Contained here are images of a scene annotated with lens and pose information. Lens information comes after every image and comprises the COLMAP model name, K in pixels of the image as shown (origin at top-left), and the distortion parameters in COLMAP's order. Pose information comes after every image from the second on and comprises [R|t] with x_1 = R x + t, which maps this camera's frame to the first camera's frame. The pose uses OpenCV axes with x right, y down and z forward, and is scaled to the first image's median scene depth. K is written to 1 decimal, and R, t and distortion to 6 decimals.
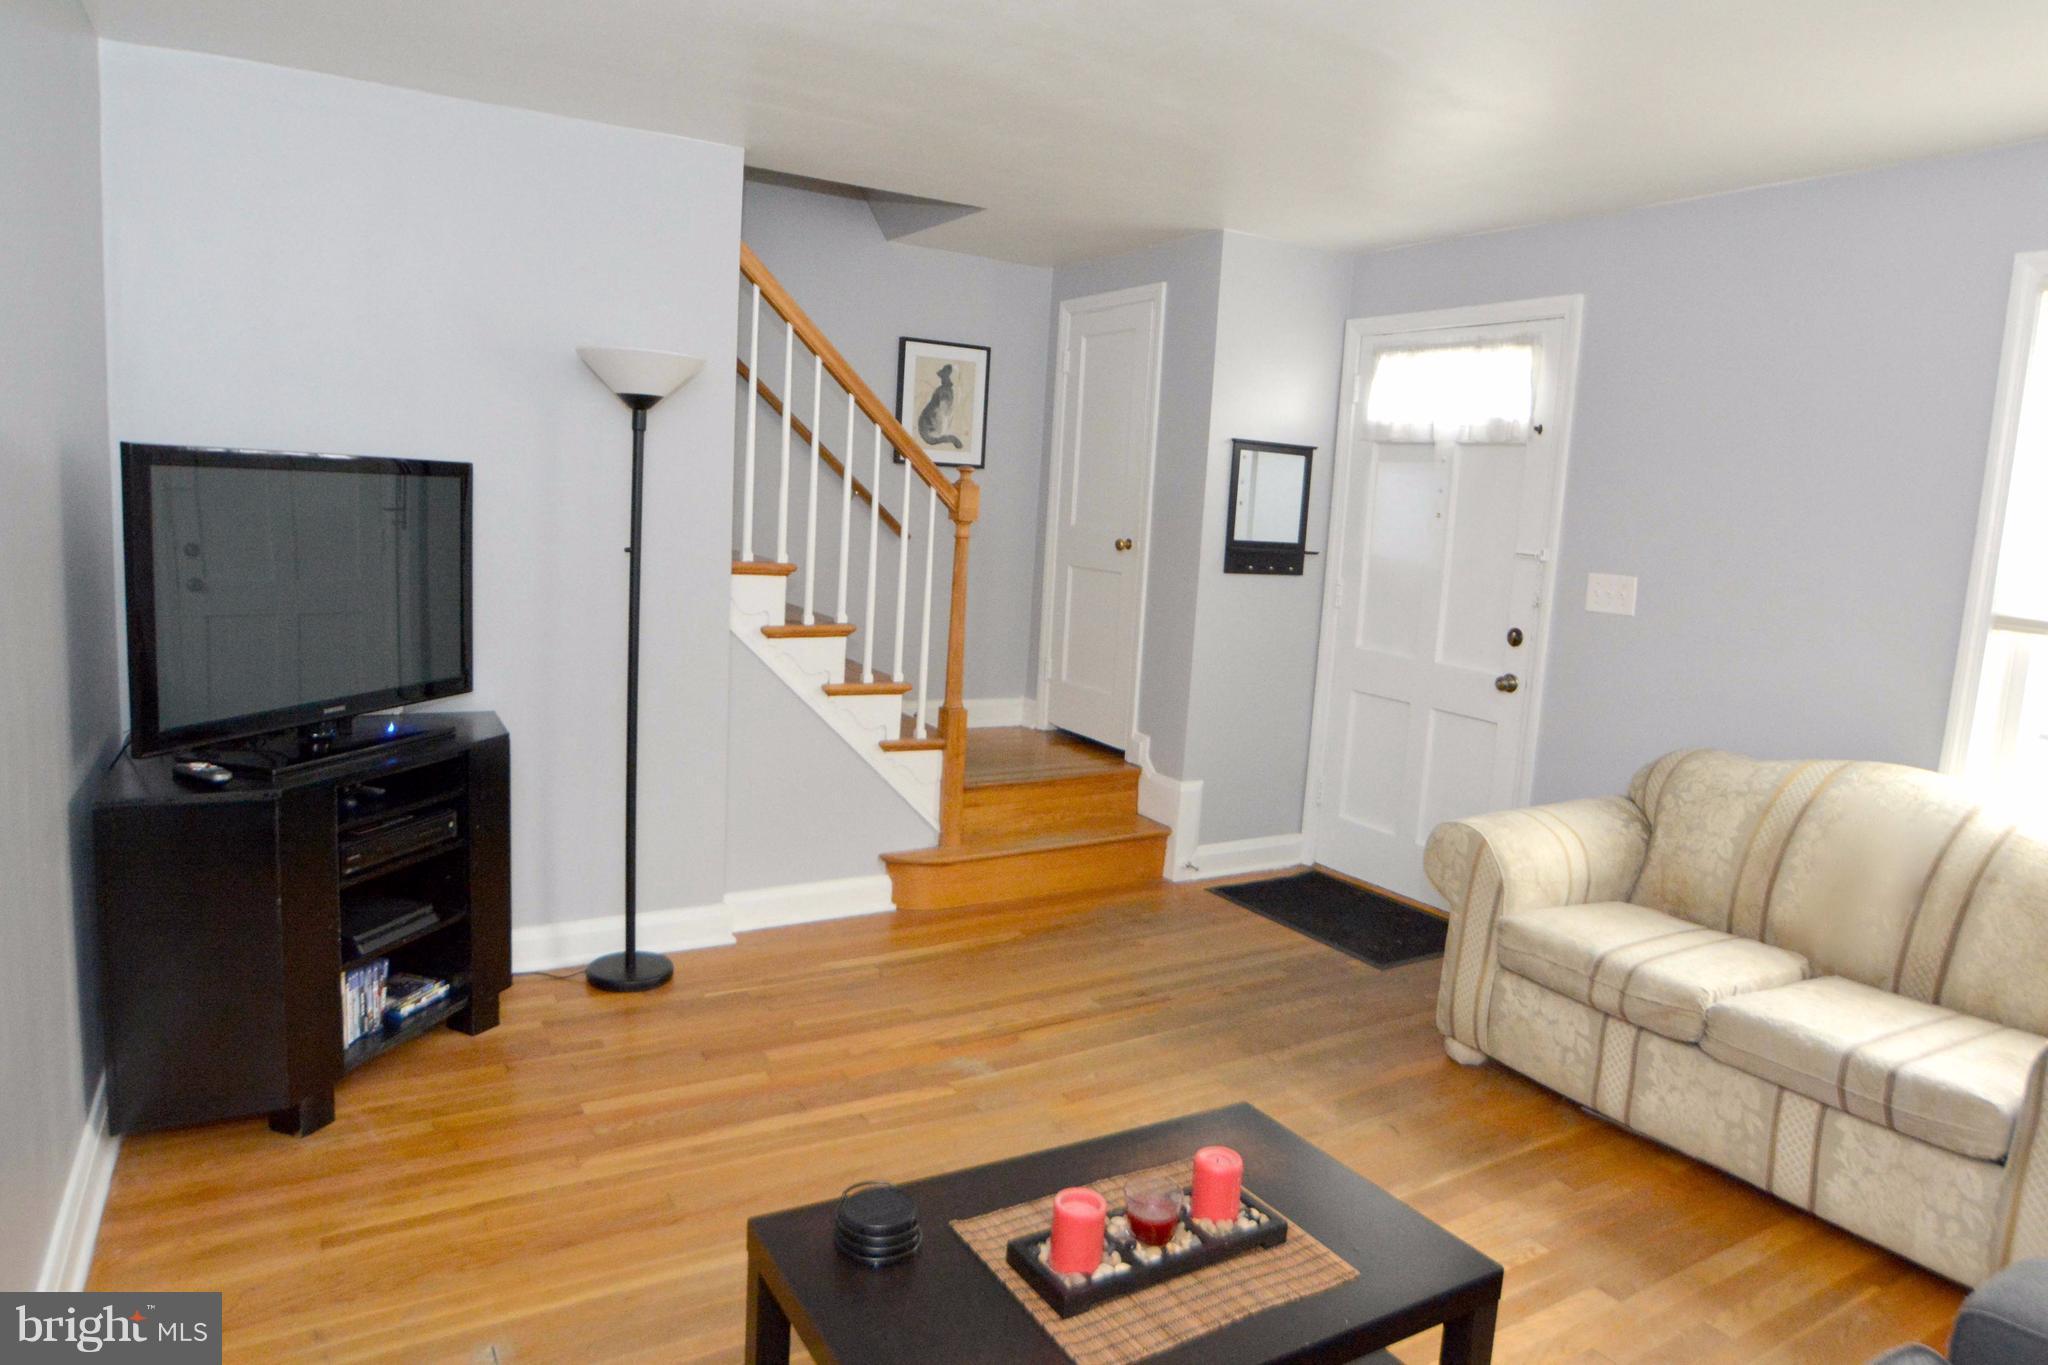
lens RADIAL K [[1261.8, 0, 1029.2], [0, 1261.8, 674.2], [0, 0, 1]] dist [-0.060142, 0.000655]
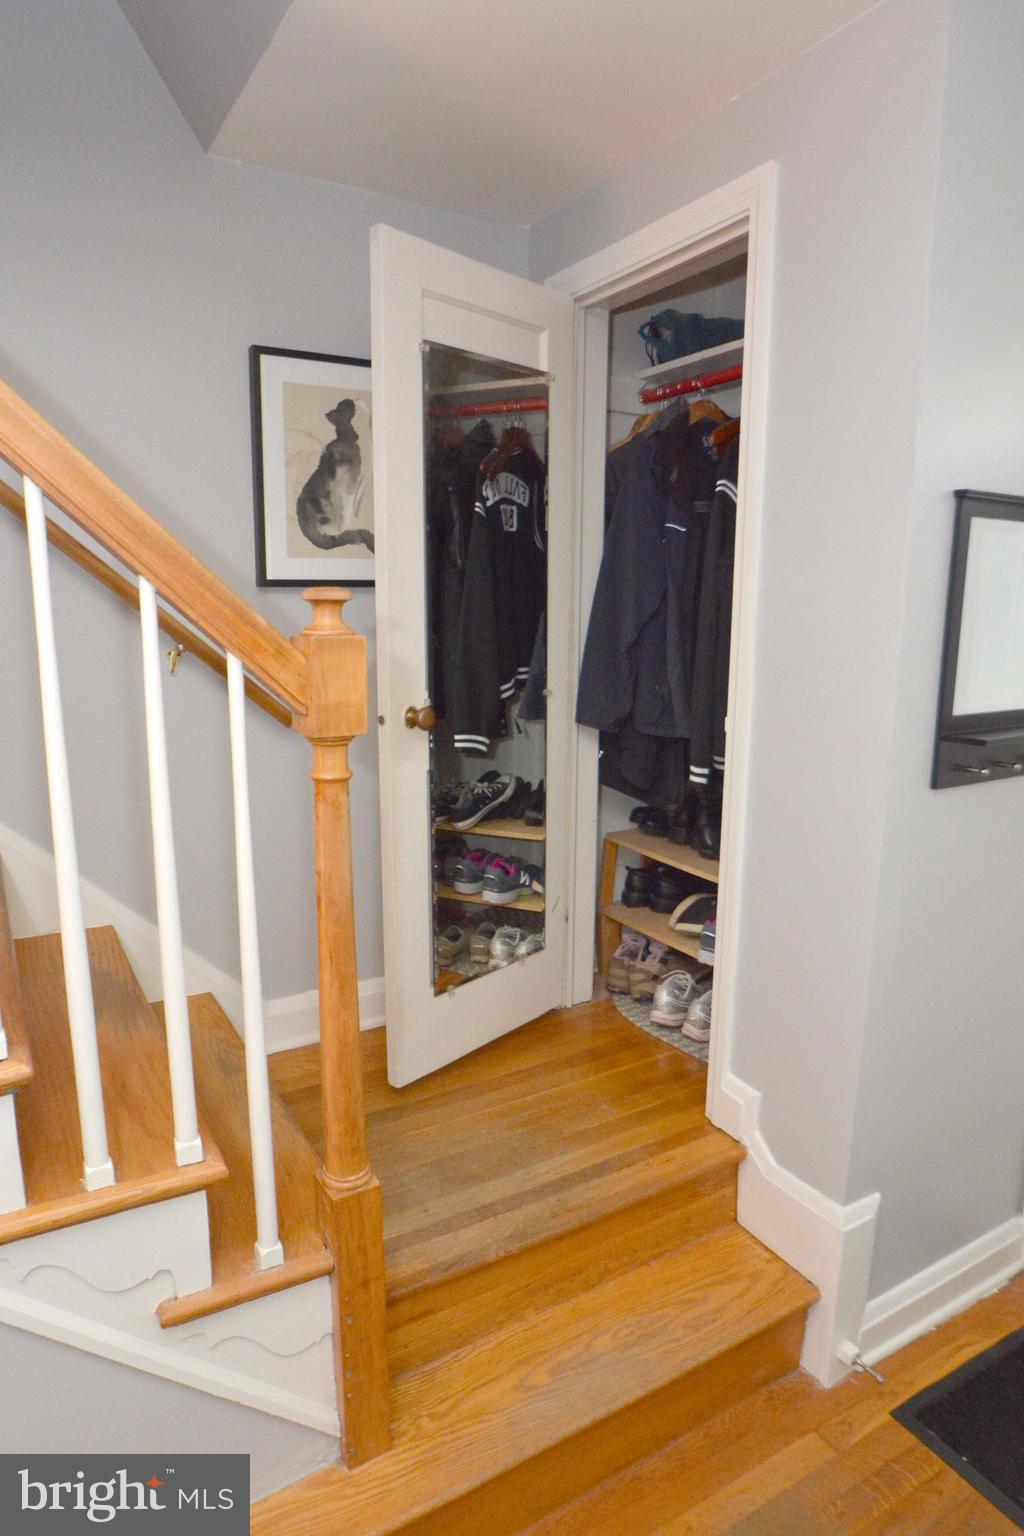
lens RADIAL K [[946.3, 0, 509.6], [0, 946.3, 774.3], [0, 0, 1]] dist [-0.060142, 0.000655]
pose [[0.998757, -0.048982, -0.009230, 0.002193], [0.049332, 0.997880, 0.042452, -0.101108], [0.007131, -0.042854, 0.999056, 0.609636]]
